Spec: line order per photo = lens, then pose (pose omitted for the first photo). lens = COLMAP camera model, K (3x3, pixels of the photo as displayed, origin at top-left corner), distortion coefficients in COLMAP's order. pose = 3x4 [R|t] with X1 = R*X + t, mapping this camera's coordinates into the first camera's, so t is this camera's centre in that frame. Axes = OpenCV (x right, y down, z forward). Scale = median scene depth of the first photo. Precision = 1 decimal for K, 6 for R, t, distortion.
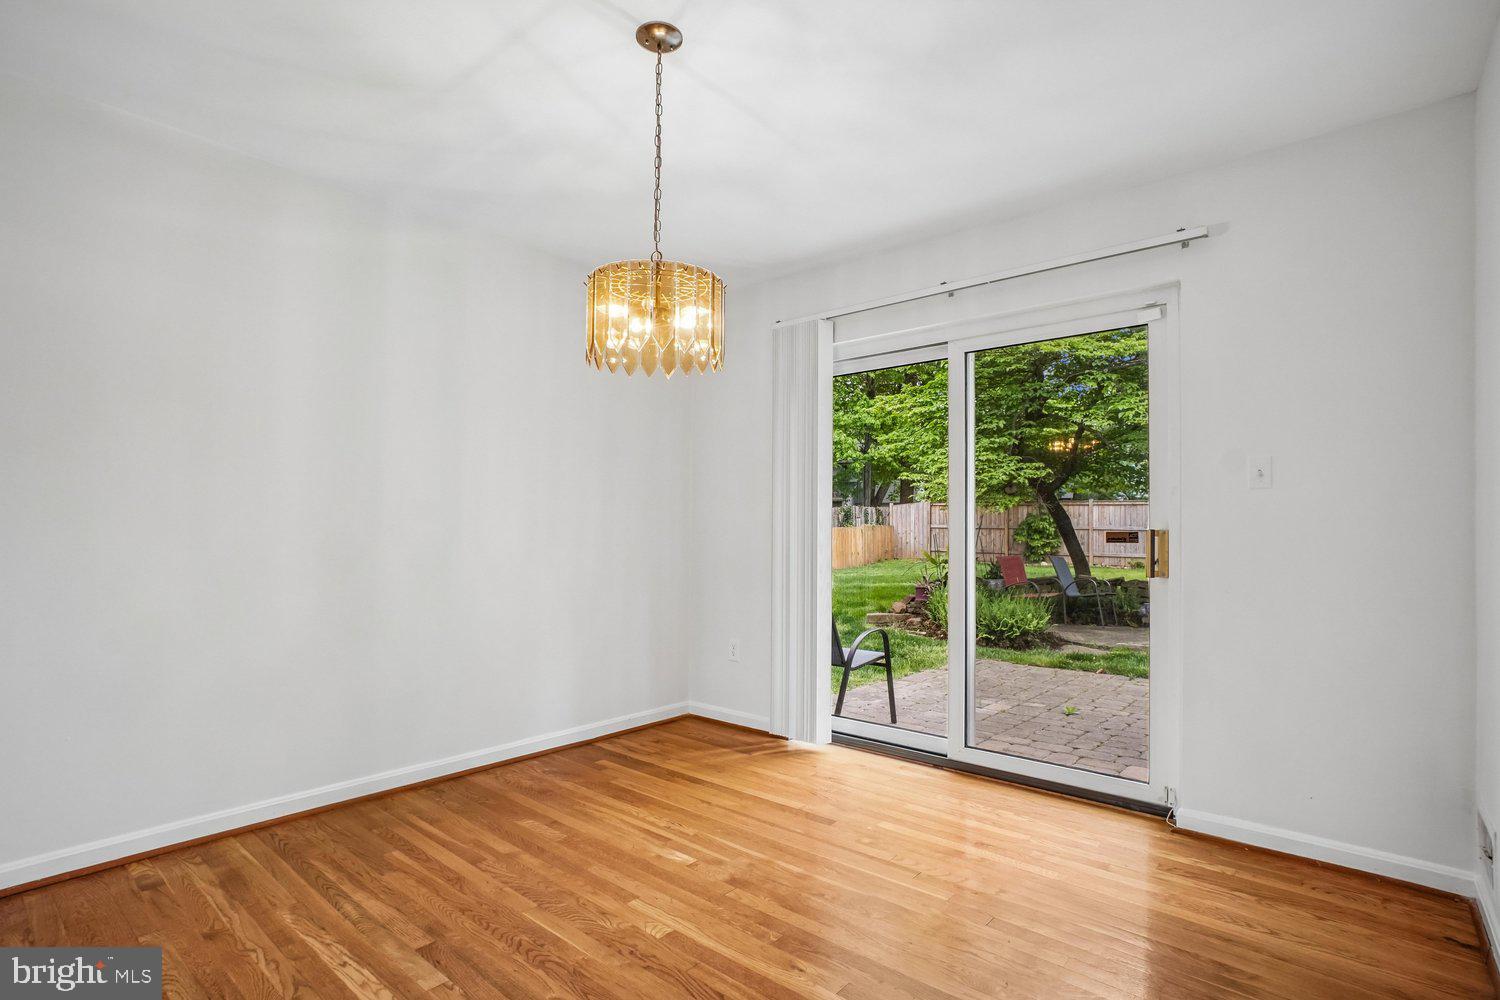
lens RADIAL K [[722.6, 0, 751.2], [0, 722.6, 509.9], [0, 0, 1]] dist [-0.006189, 0.003145]
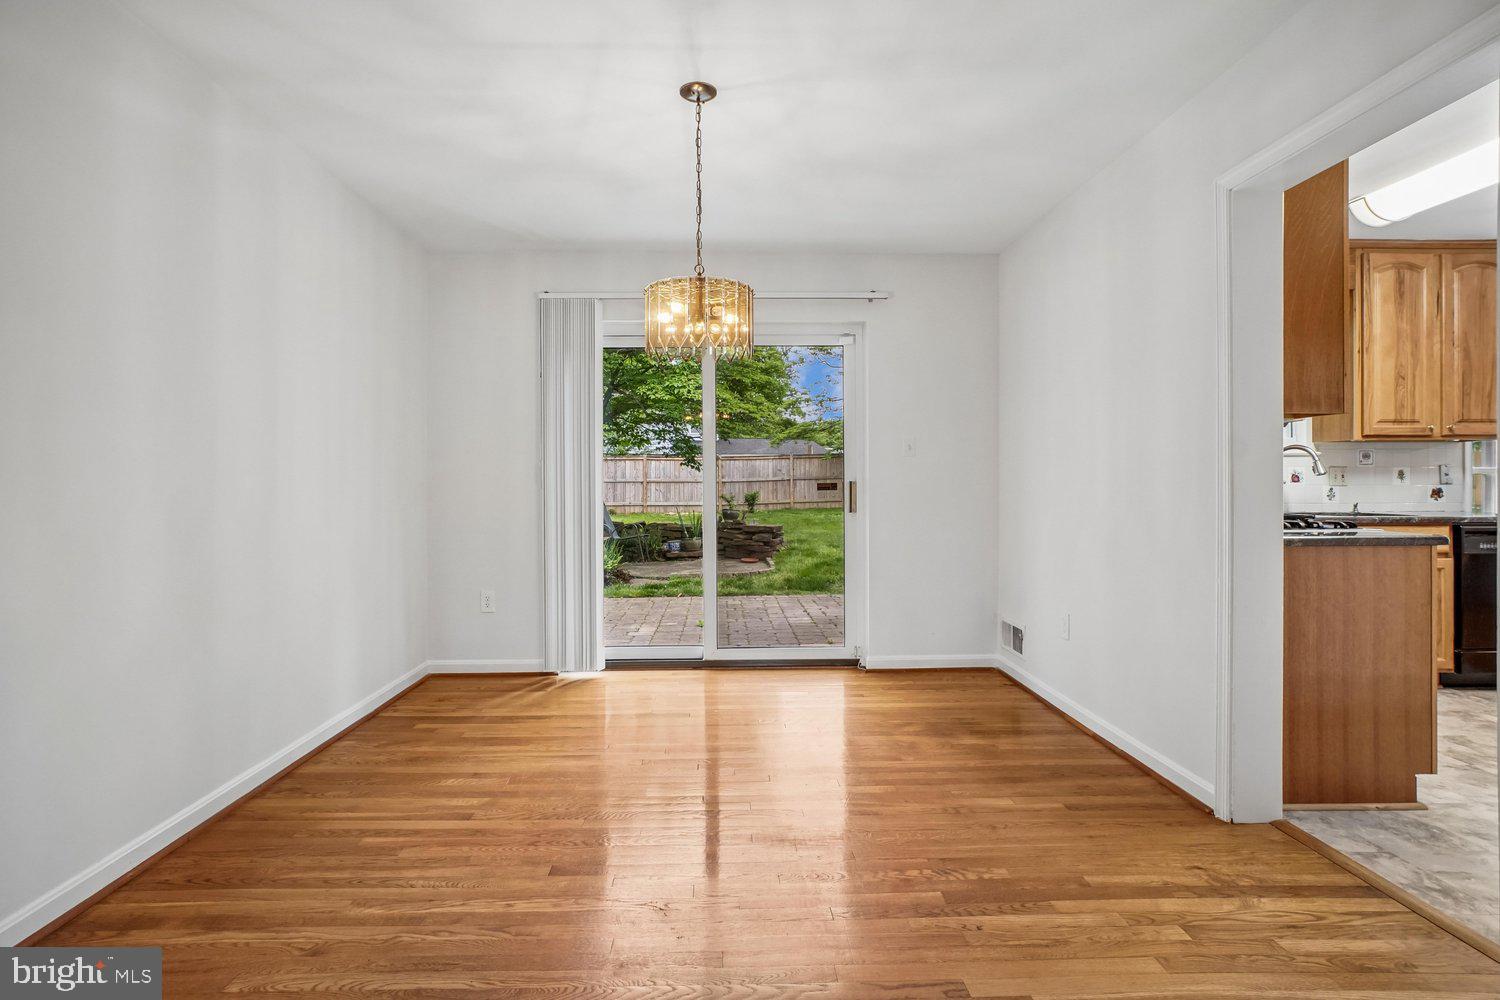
lens RADIAL K [[722.6, 0, 723.3], [0, 722.6, 480.2], [0, 0, 1]] dist [-0.006189, 0.003145]
pose [[0.748686, -0.003964, 0.662913, -0.640154], [-0.011020, 0.999770, 0.018425, -0.001023], [-0.662833, -0.021099, 0.748470, 0.022378]]
